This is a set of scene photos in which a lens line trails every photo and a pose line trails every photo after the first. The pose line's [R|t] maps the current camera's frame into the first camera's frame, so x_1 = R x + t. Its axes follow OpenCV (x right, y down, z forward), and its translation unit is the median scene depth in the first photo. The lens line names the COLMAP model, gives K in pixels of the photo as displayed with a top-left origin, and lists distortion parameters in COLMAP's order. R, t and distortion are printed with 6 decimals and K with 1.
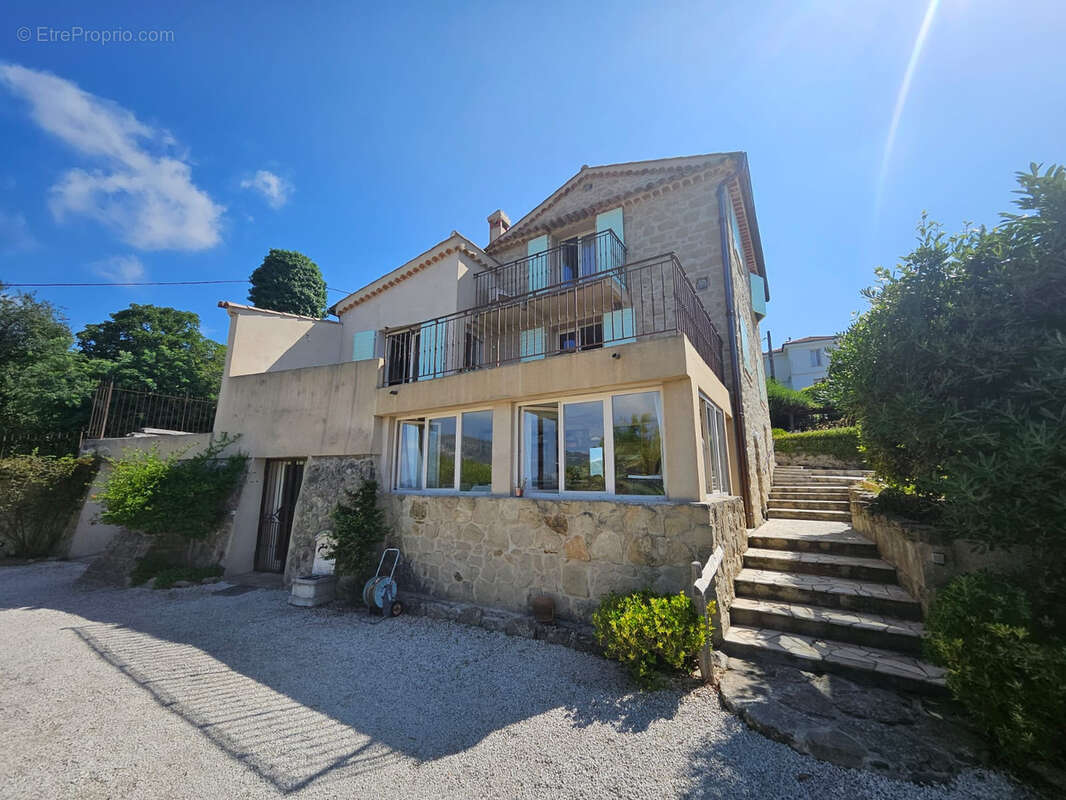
lens RADIAL K [[418.5, 0, 530.4], [0, 418.5, 398.8], [0, 0, 1]] dist [-0.001197, 0.000187]
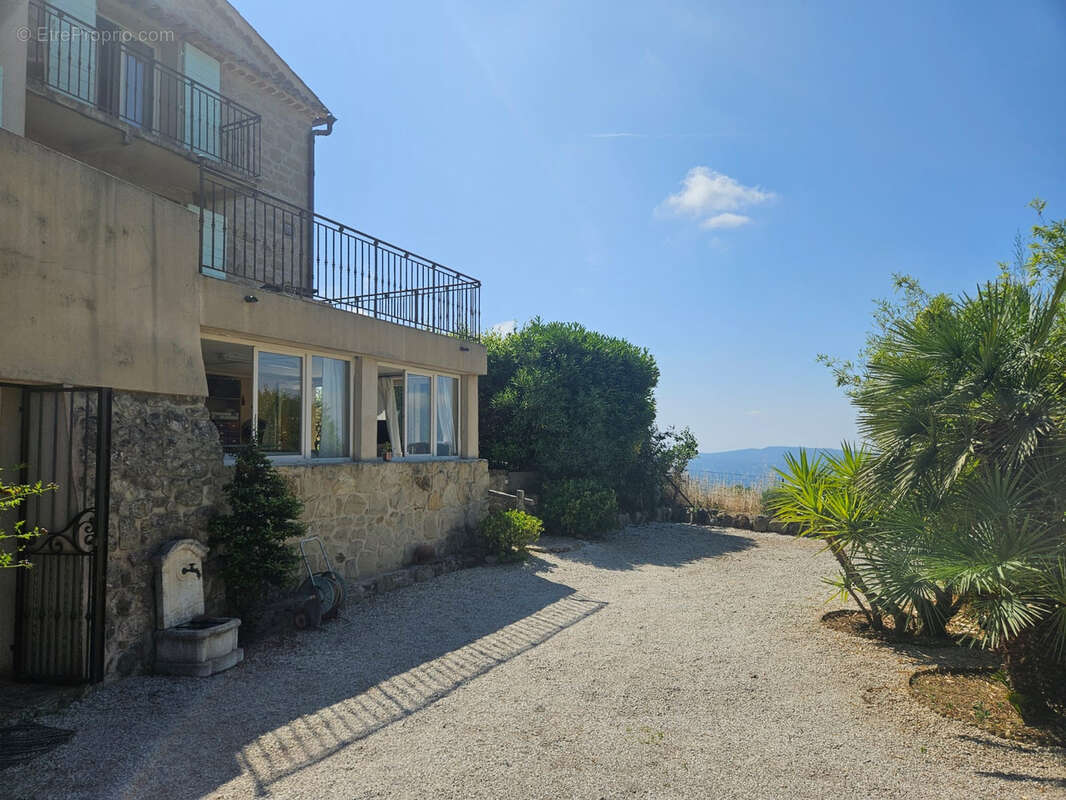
lens RADIAL K [[706.7, 0, 538.2], [0, 706.7, 405.6], [0, 0, 1]] dist [0.031572, -0.009125]
pose [[-0.103698, 0.060526, 0.992765, -1.619796], [-0.184547, 0.979643, -0.079003, 0.163886], [-0.977338, -0.191405, -0.090417, 0.789040]]
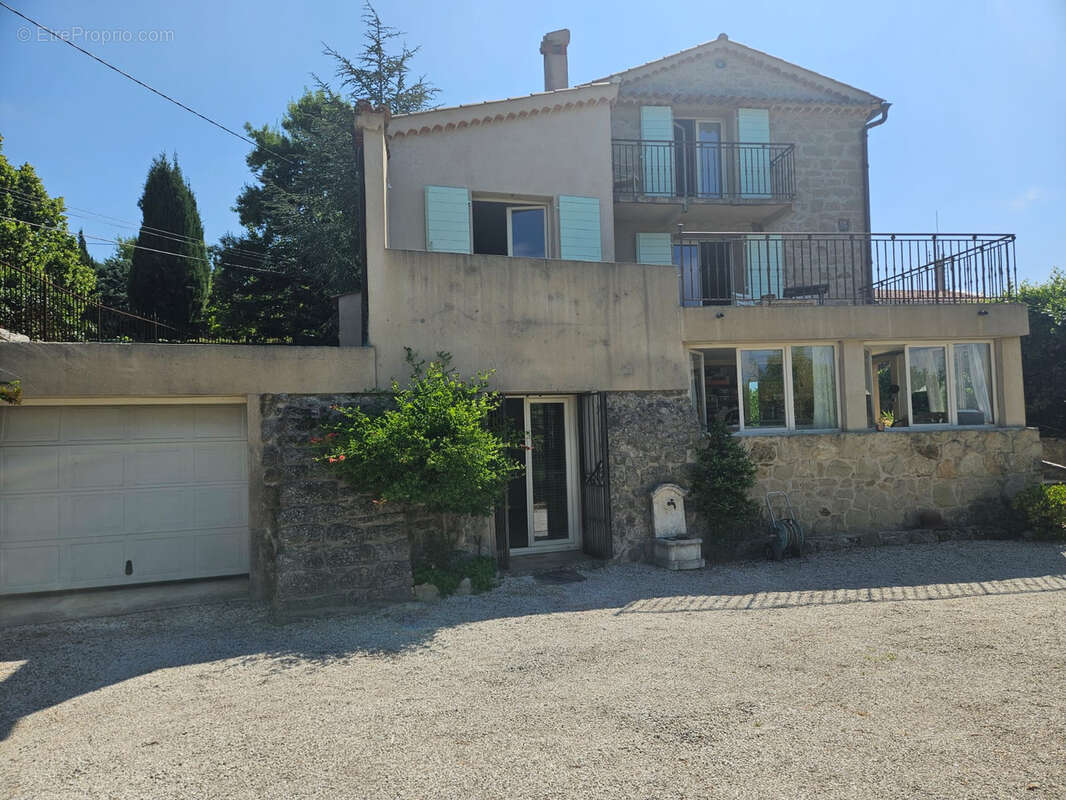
lens RADIAL K [[707.6, 0, 537.5], [0, 707.6, 404.7], [0, 0, 1]] dist [0.022649, -0.001984]
pose [[0.766881, 0.004451, 0.641774, -1.774574], [-0.091300, 0.990562, 0.102228, 0.057663], [-0.635262, -0.136991, 0.760049, 0.174254]]
